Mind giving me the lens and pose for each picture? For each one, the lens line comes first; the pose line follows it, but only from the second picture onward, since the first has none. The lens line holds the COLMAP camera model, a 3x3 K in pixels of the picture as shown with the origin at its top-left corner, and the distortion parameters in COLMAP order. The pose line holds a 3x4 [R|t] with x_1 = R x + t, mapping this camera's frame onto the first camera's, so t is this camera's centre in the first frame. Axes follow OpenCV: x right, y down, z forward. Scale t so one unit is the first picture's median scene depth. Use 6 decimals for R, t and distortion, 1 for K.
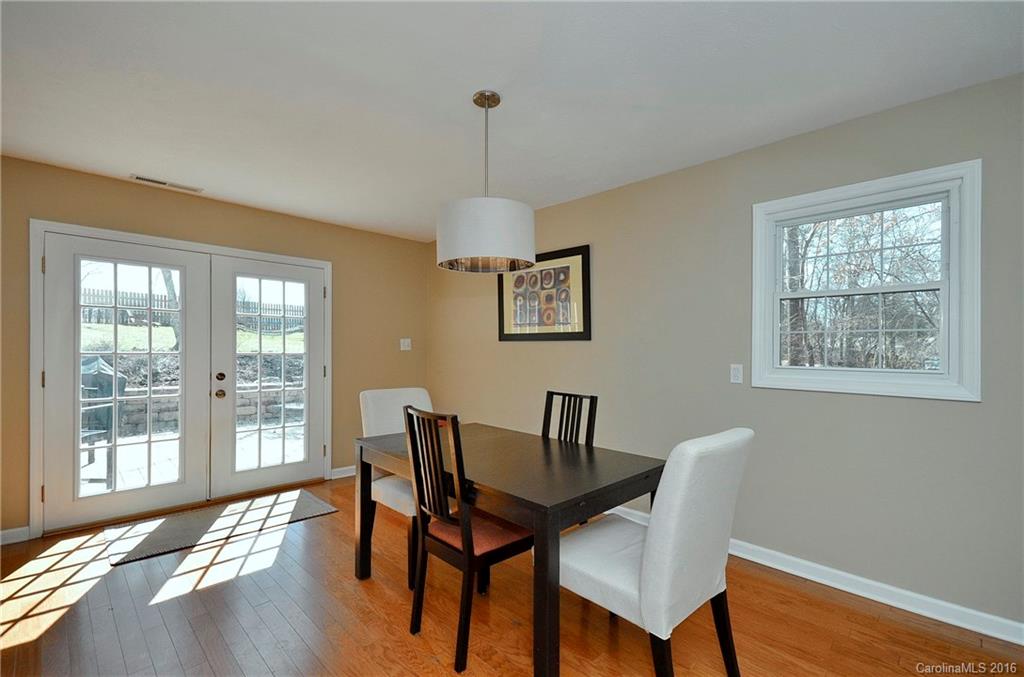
lens RADIAL K [[438.8, 0, 512.0], [0, 438.8, 338.5], [0, 0, 1]] dist [0.000023, 0.000022]
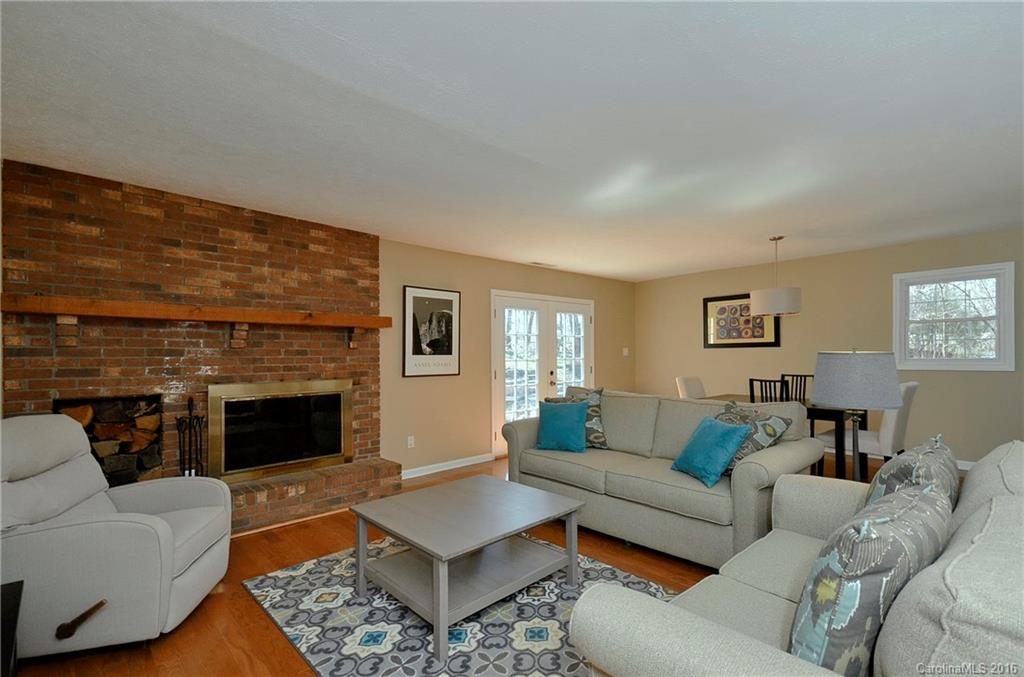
lens RADIAL K [[468.2, 0, 512.0], [0, 468.2, 338.5], [0, 0, 1]] dist [0.000744, 0.000061]
pose [[0.998785, -0.020758, -0.044687, -0.720179], [0.019930, 0.999623, -0.018894, -0.013916], [0.045063, 0.017980, 0.998822, -0.779772]]
